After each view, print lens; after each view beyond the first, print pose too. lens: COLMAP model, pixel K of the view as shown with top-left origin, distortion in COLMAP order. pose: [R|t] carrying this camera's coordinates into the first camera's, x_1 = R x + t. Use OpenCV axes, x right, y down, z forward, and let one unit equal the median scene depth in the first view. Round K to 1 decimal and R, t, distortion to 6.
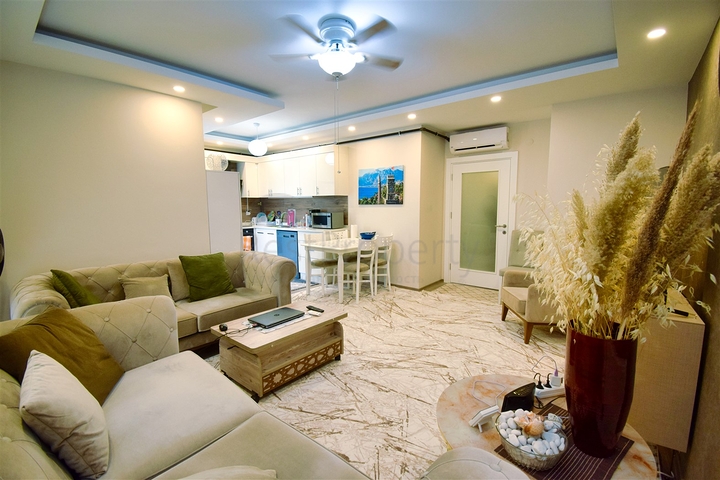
lens RADIAL K [[321.0, 0, 359.5], [0, 321.0, 242.3], [0, 0, 1]] dist [-0.001646, -0.000388]
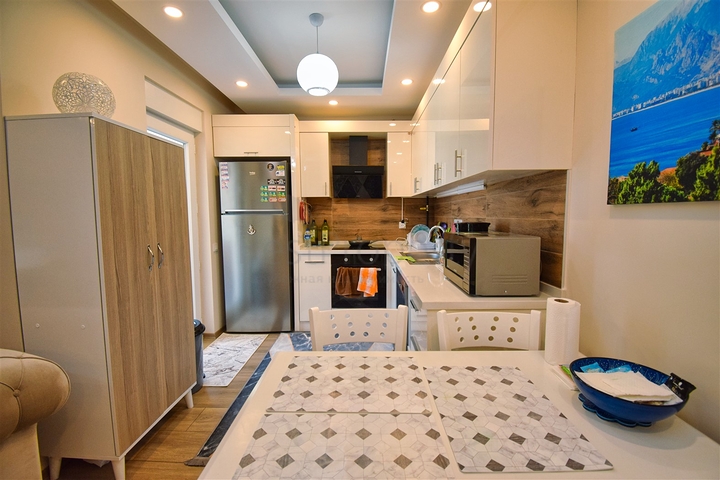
lens RADIAL K [[321.0, 0, 357.1], [0, 321.0, 240.2], [0, 0, 1]] dist [-0.001646, -0.000388]
pose [[0.615451, 0.067661, -0.785265, 0.060910], [-0.089894, 0.995833, 0.015349, -0.080051], [0.783032, 0.061144, 0.618969, 0.721184]]
